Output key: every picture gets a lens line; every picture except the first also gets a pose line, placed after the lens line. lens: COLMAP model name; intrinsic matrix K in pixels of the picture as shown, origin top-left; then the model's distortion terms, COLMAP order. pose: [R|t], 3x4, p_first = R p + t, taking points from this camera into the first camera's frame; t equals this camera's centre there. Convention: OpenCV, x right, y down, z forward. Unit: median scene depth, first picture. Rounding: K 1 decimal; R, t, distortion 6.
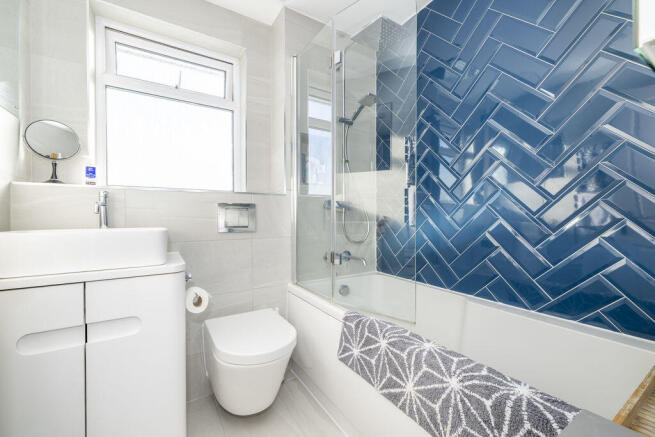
lens RADIAL K [[271.3, 0, 322.1], [0, 271.3, 222.0], [0, 0, 1]] dist [0.002699, 0.000560]
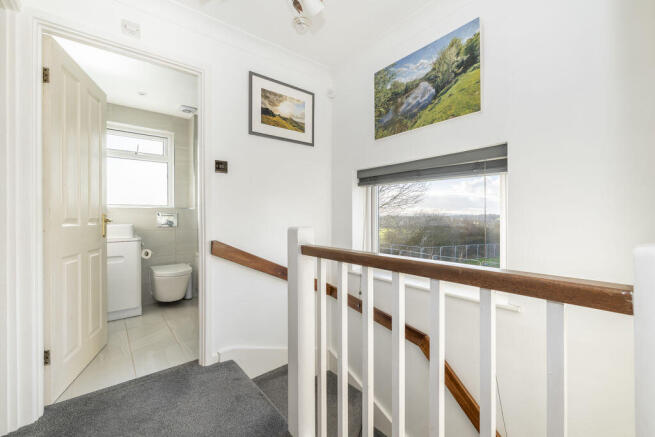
lens RADIAL K [[271.3, 0, 313.1], [0, 271.3, 216.7], [0, 0, 1]] dist [0.002699, 0.000560]
pose [[0.994078, -0.006848, 0.108452, 0.746955], [0.008773, 0.999812, -0.017281, 0.009675], [-0.108313, 0.018130, 0.993952, -1.552618]]
